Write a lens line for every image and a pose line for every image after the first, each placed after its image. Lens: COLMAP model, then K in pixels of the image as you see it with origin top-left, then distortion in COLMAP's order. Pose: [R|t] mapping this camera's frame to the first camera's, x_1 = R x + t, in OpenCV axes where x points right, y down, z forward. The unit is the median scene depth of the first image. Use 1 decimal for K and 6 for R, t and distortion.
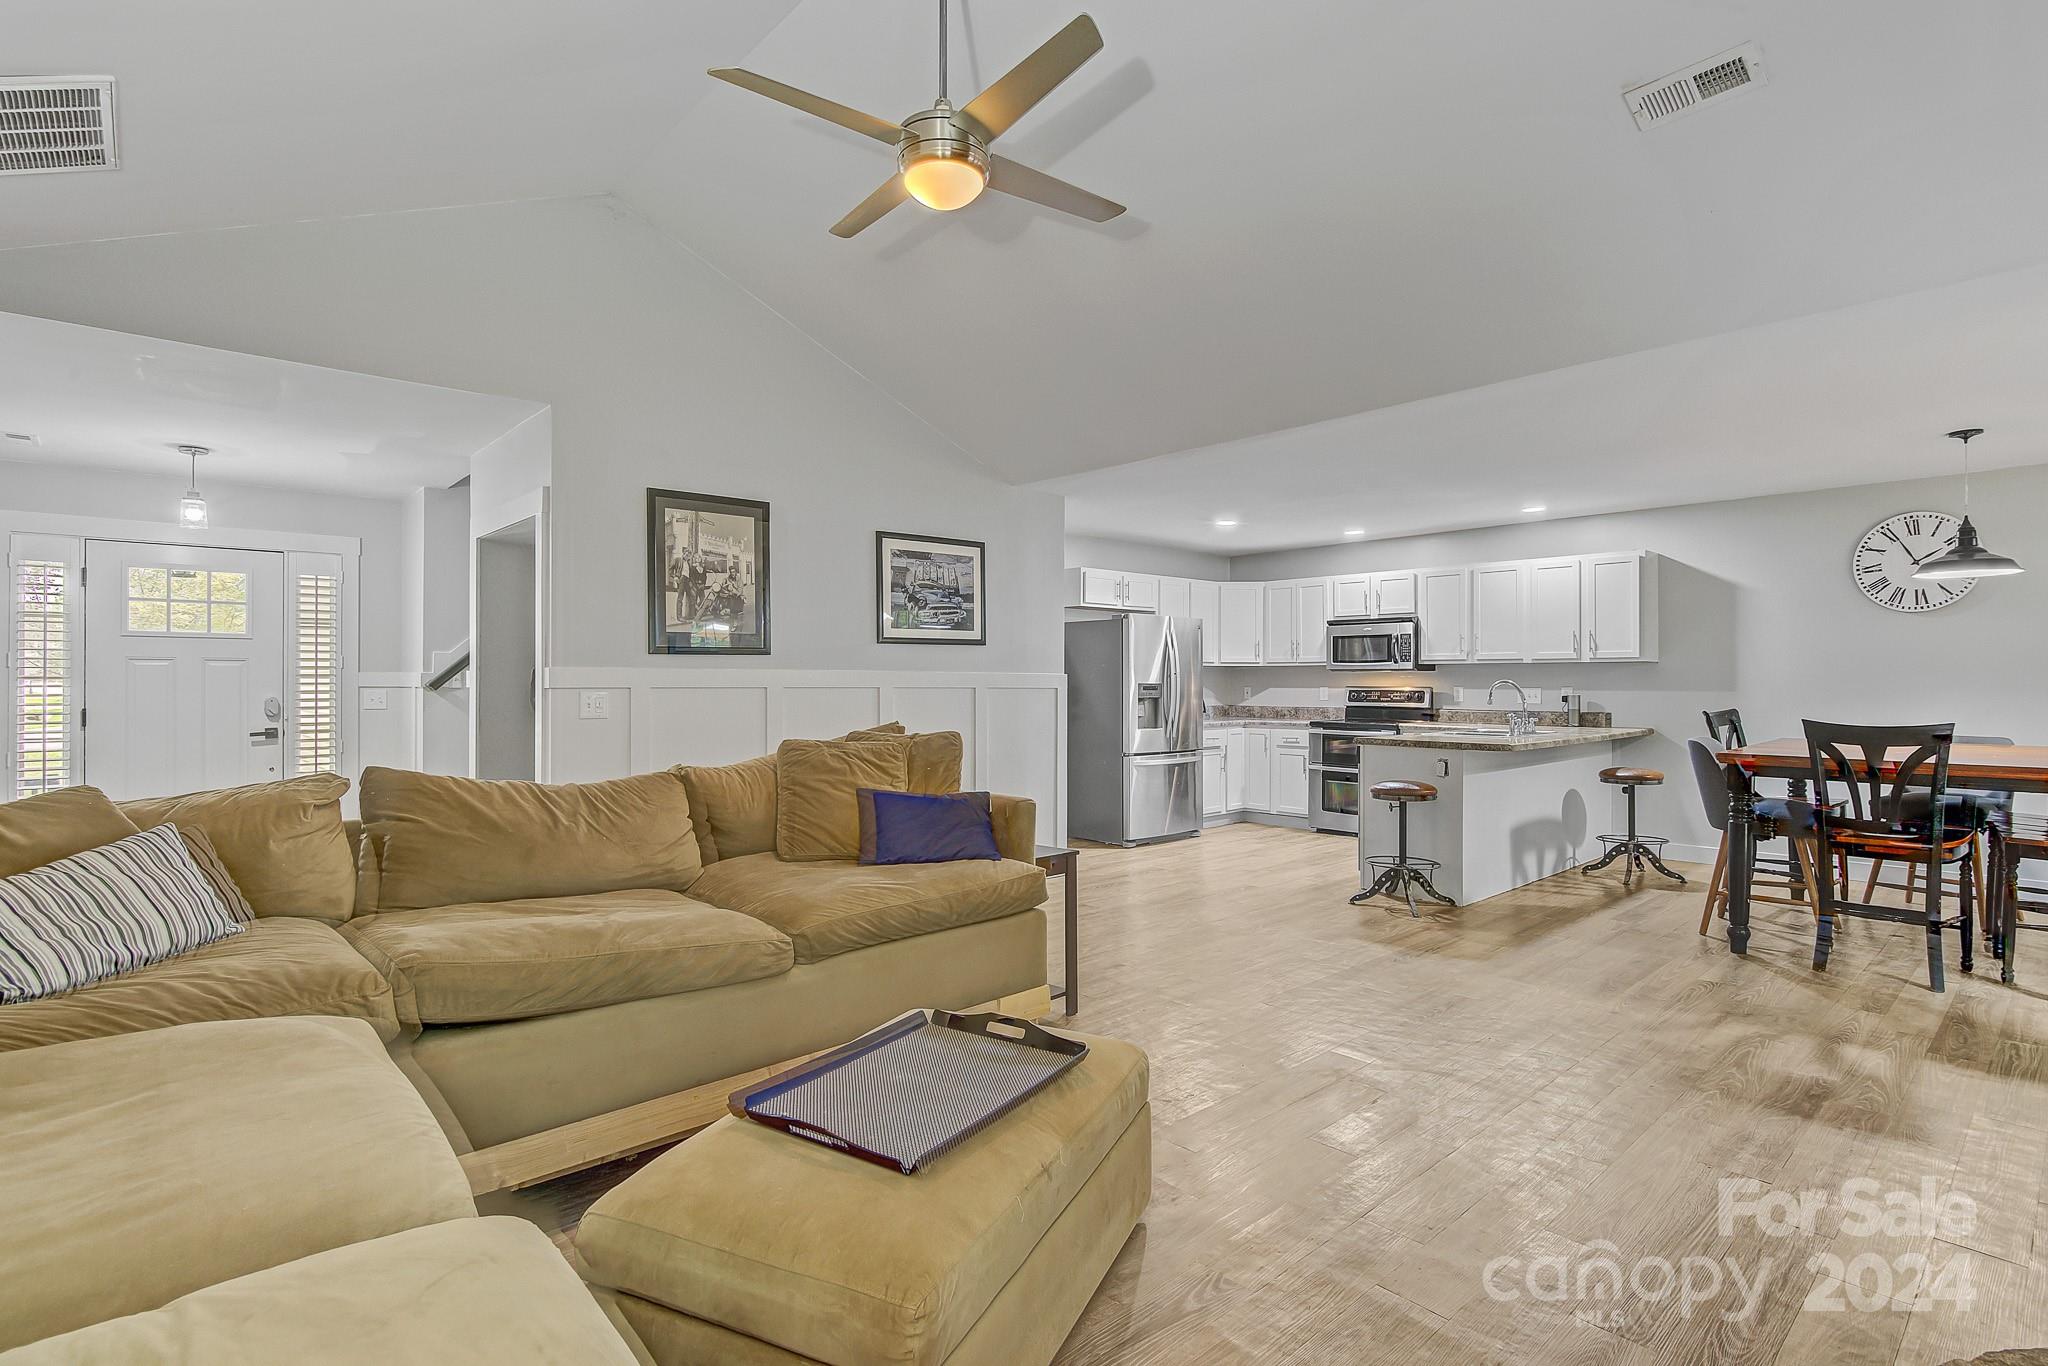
lens RADIAL K [[1005.3, 0, 1027.0], [0, 1005.3, 682.7], [0, 0, 1]] dist [-0.005466, -0.000362]
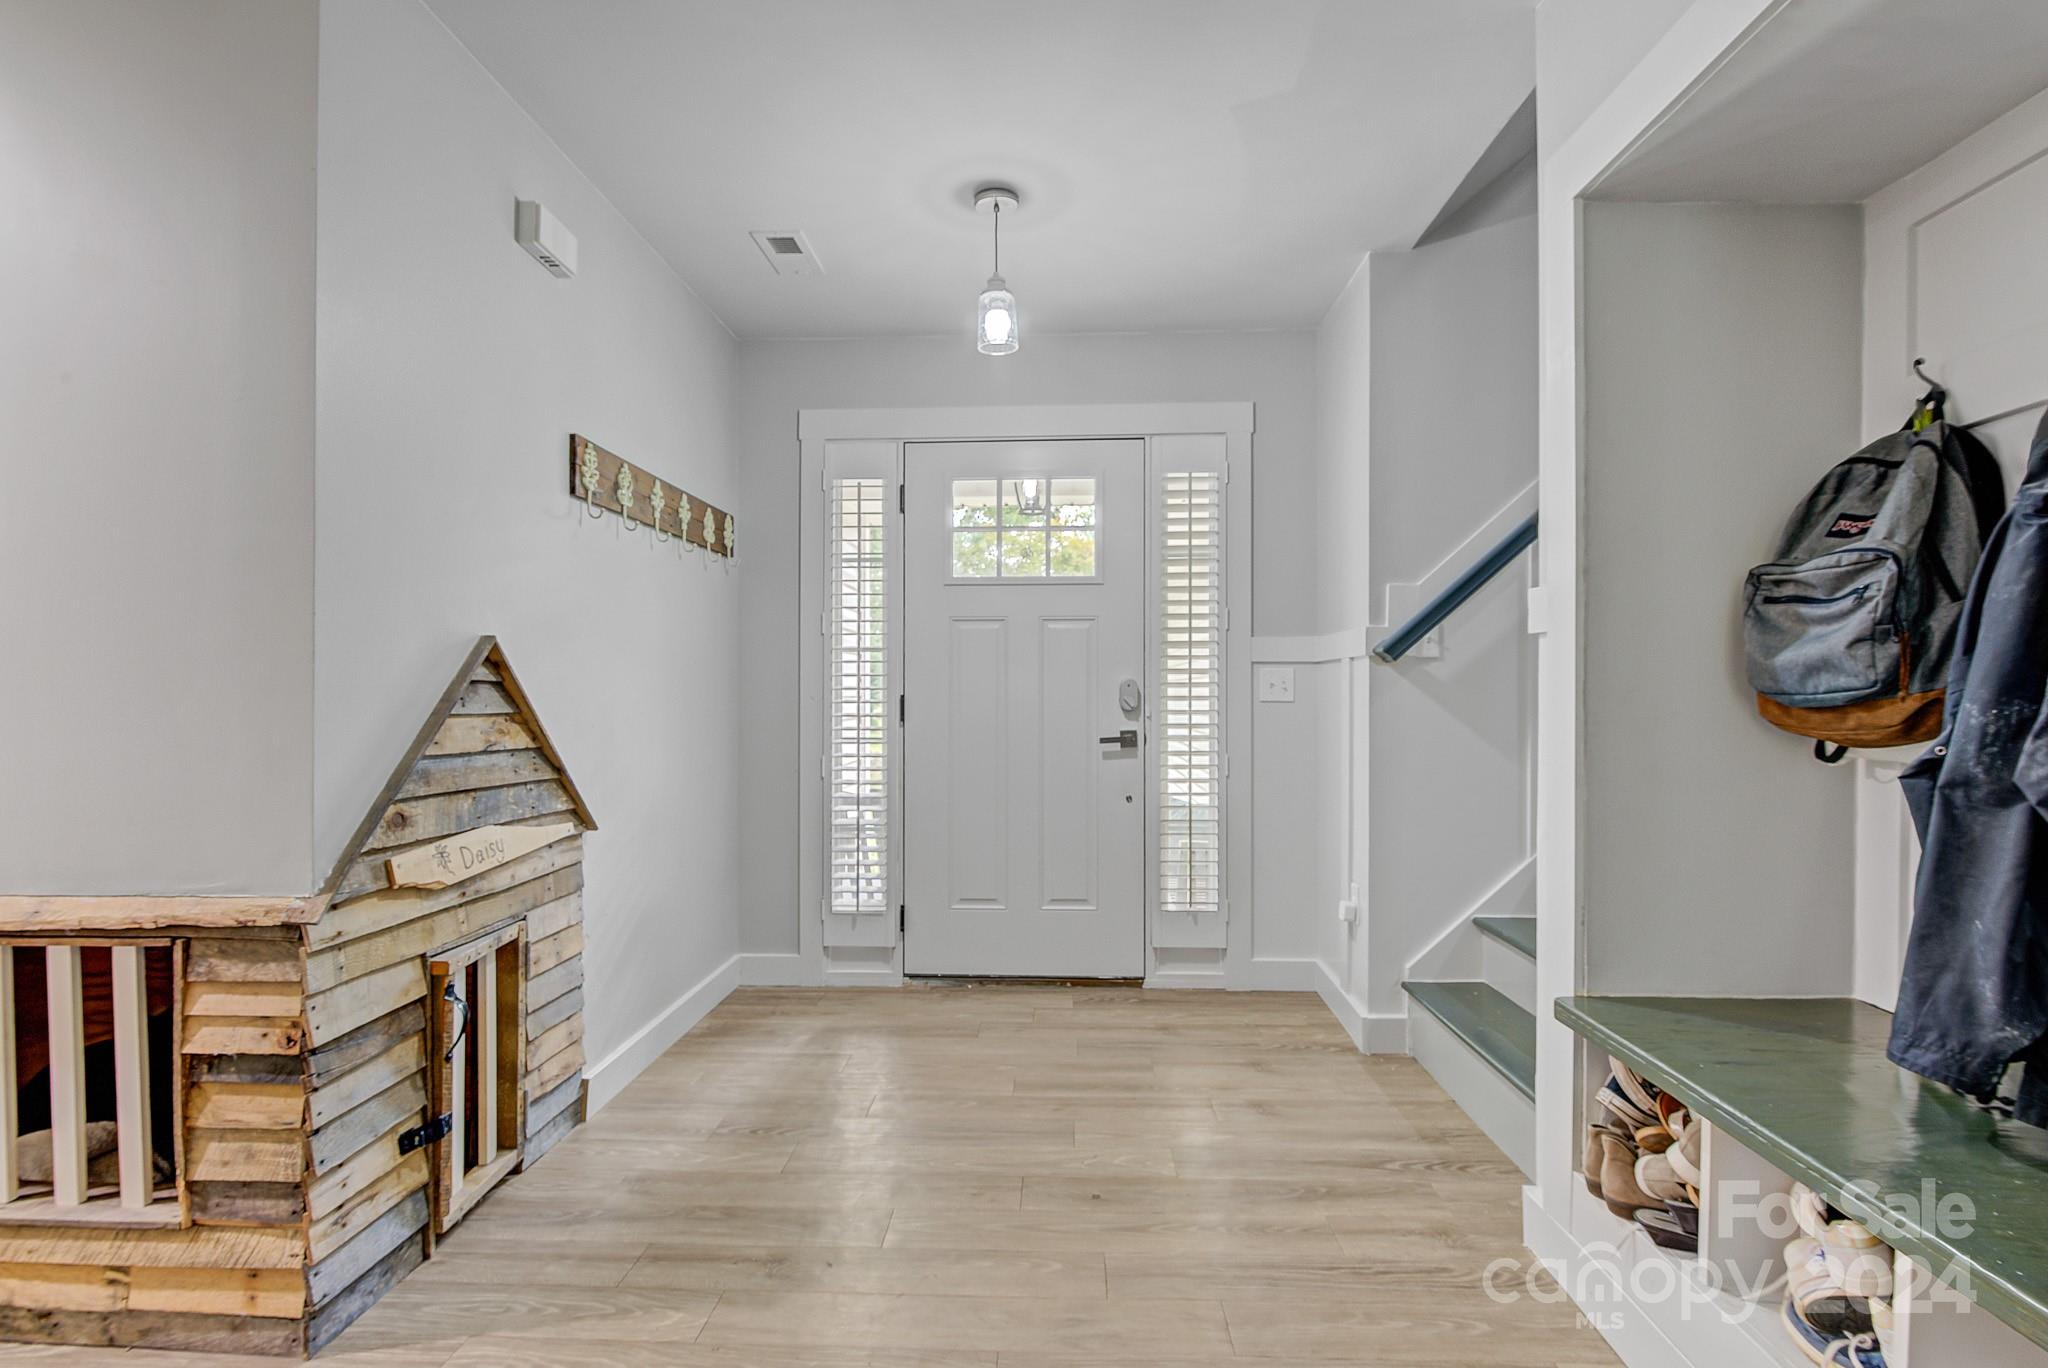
lens RADIAL K [[1005.3, 0, 1027.6], [0, 1005.3, 695.3], [0, 0, 1]] dist [-0.005466, -0.000362]
pose [[0.714283, 0.000431, -0.699857, -0.350749], [-0.001128, 0.999999, -0.000536, 0.022742], [0.699856, 0.001172, 0.714283, 0.492966]]
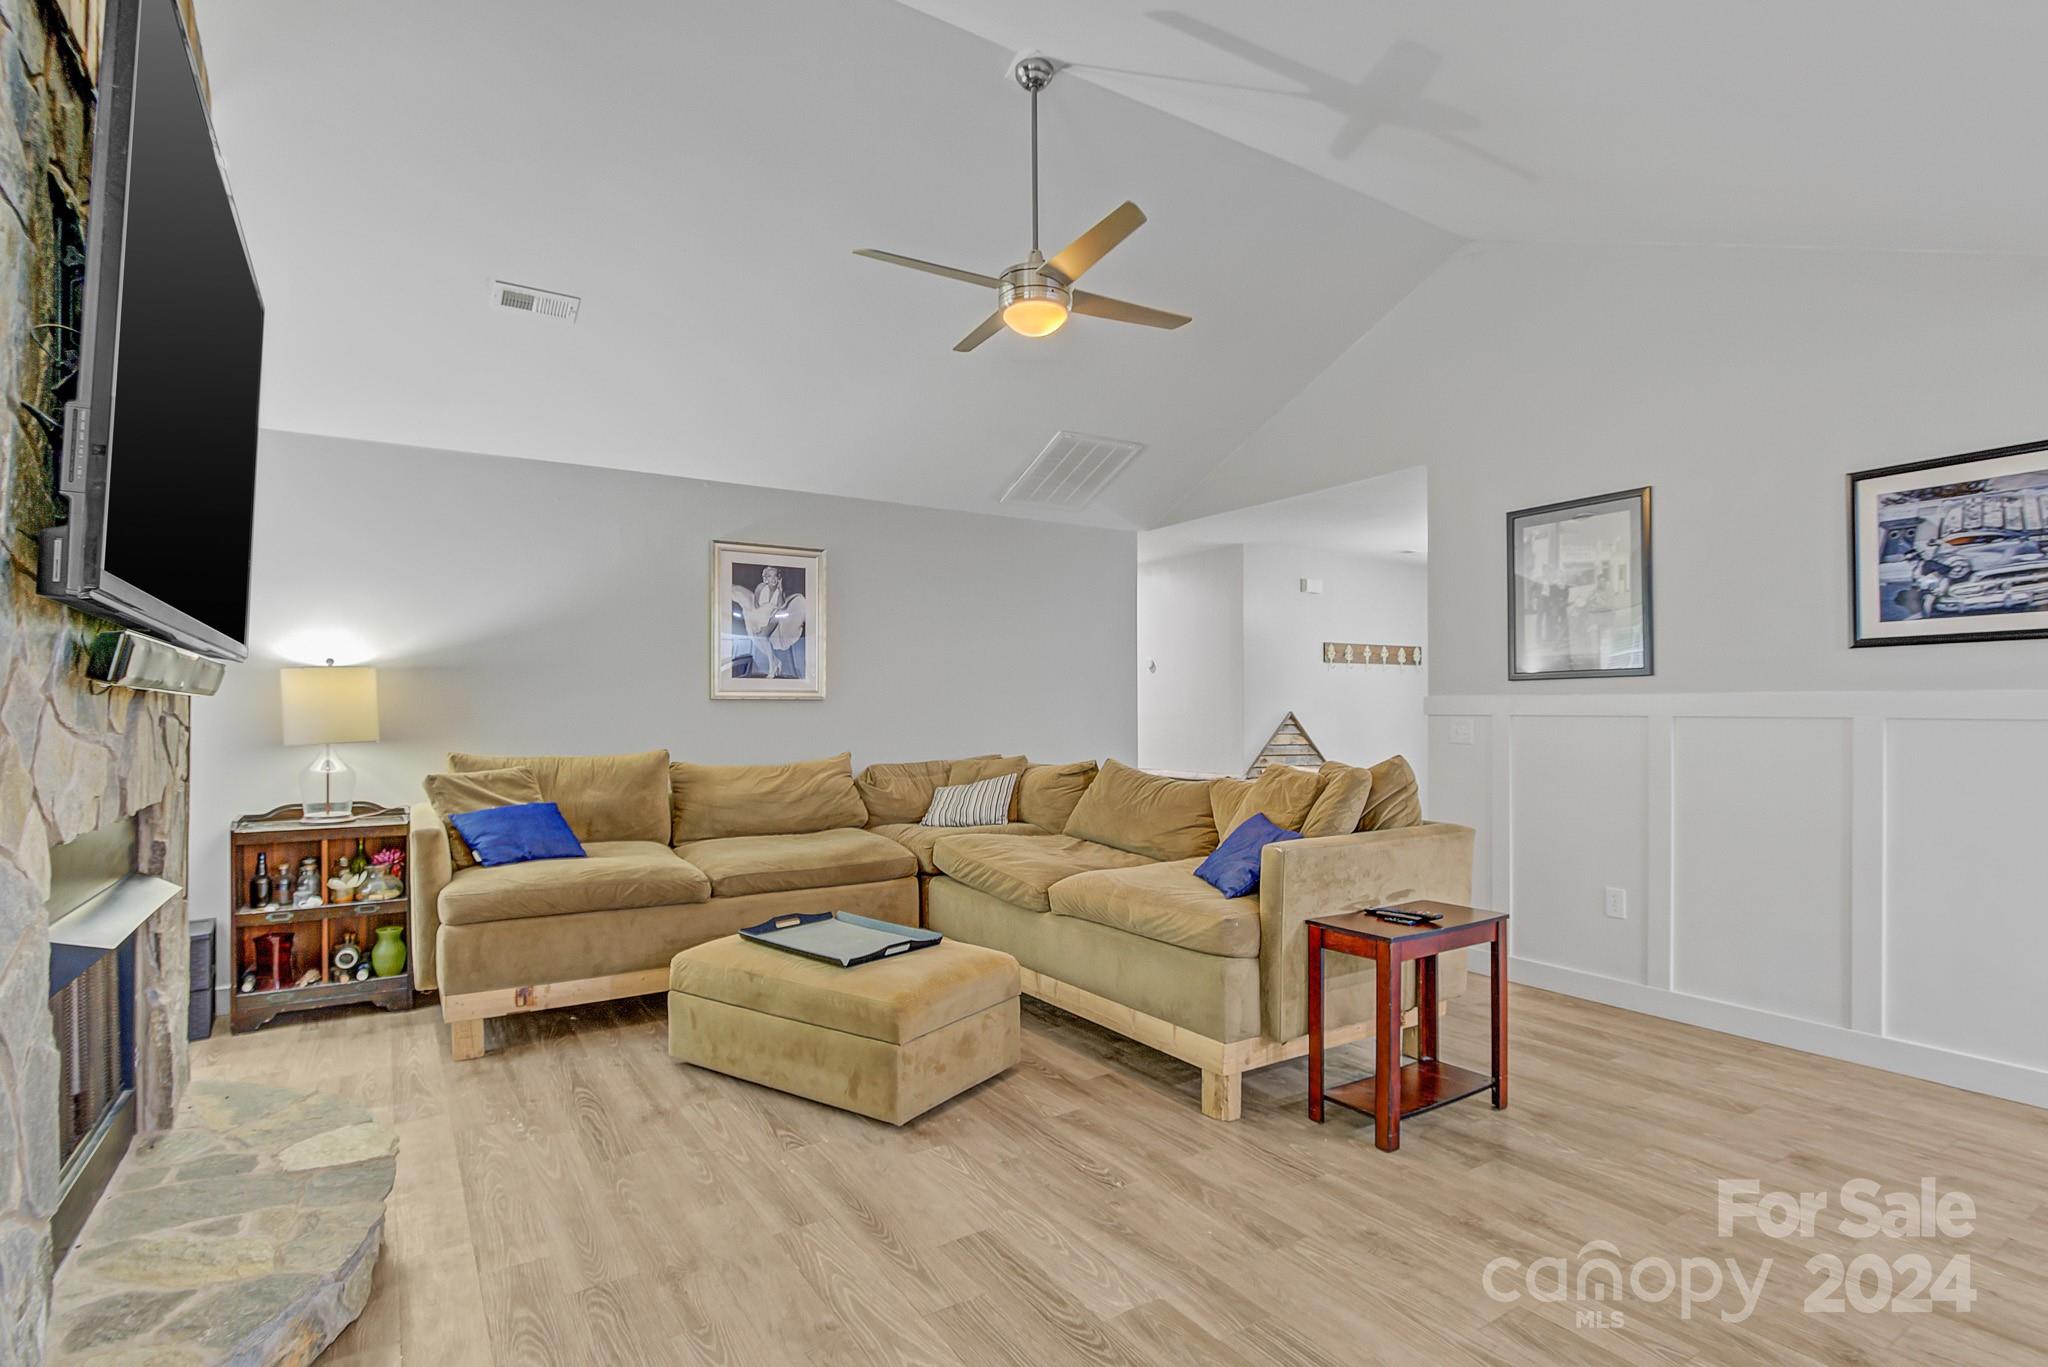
lens RADIAL K [[1005.3, 0, 1008.5], [0, 1005.3, 713.2], [0, 0, 1]] dist [-0.005466, -0.000362]
pose [[-0.189732, 0.007507, -0.981807, 0.490315], [0.002000, 0.999972, 0.007260, -0.003576], [0.981834, -0.000586, -0.189742, 0.506837]]
